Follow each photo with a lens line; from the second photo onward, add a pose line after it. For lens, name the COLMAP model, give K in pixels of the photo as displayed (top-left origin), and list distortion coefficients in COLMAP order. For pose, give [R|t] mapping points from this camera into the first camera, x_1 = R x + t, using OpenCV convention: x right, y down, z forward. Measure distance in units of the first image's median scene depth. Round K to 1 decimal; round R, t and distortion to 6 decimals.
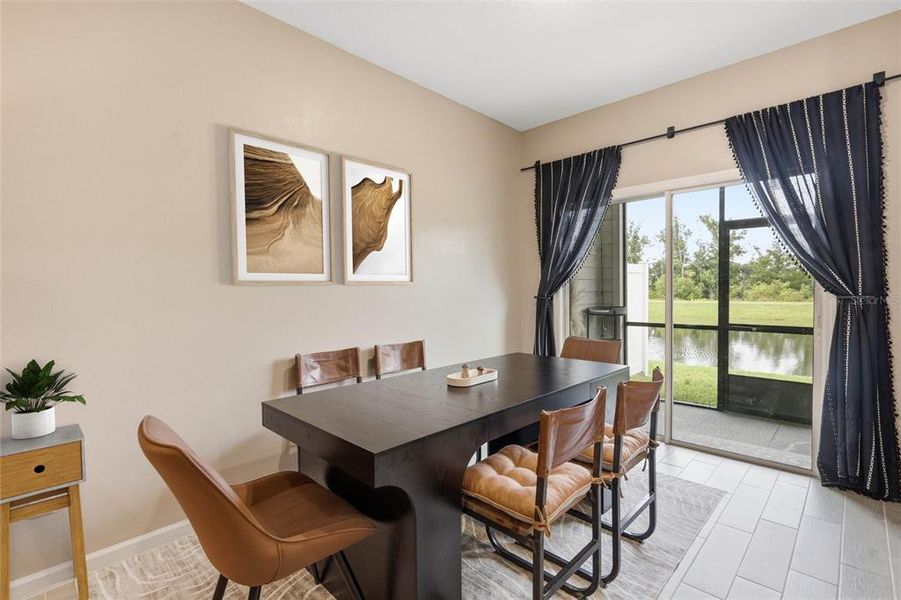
lens RADIAL K [[417.0, 0, 453.5], [0, 417.0, 299.6], [0, 0, 1]] dist [0.000308, -0.000427]
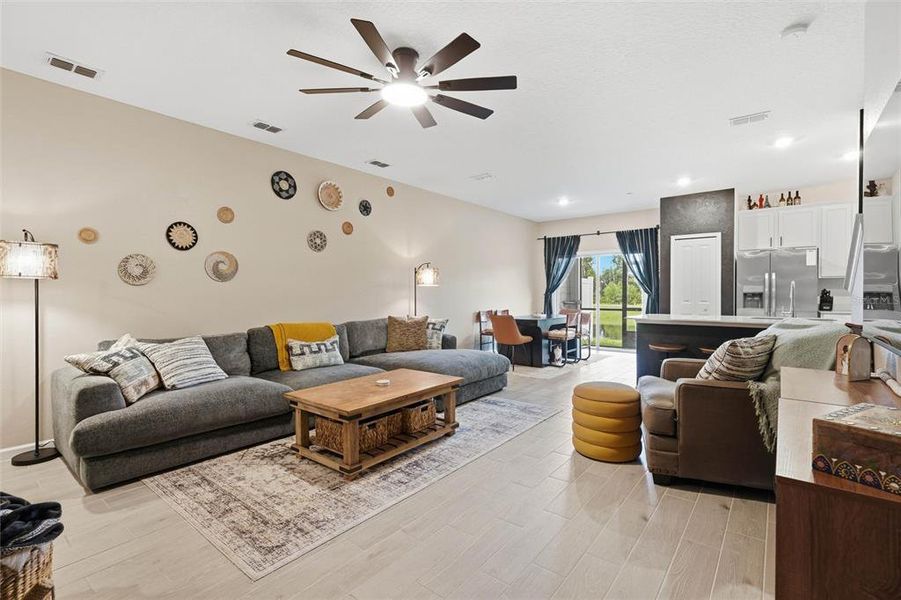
lens RADIAL K [[417.0, 0, 450.1], [0, 417.0, 299.9], [0, 0, 1]] dist [0.000308, -0.000427]
pose [[0.995777, 0.006033, 0.091609, -0.358902], [-0.004923, 0.999912, -0.012339, 0.036634], [-0.091675, 0.011836, 0.995719, -0.843781]]
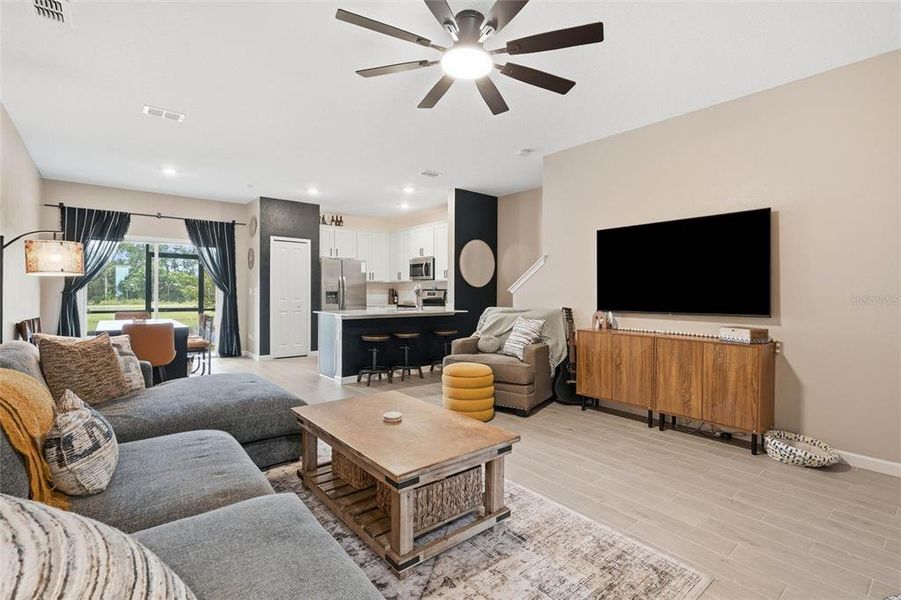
lens RADIAL K [[417.0, 0, 453.9], [0, 417.0, 294.9], [0, 0, 1]] dist [0.000308, -0.000427]
pose [[0.106940, 0.003756, 0.994258, -0.778814], [0.019142, 0.999800, -0.005836, 0.027284], [-0.994081, 0.019657, 0.106847, -0.394327]]
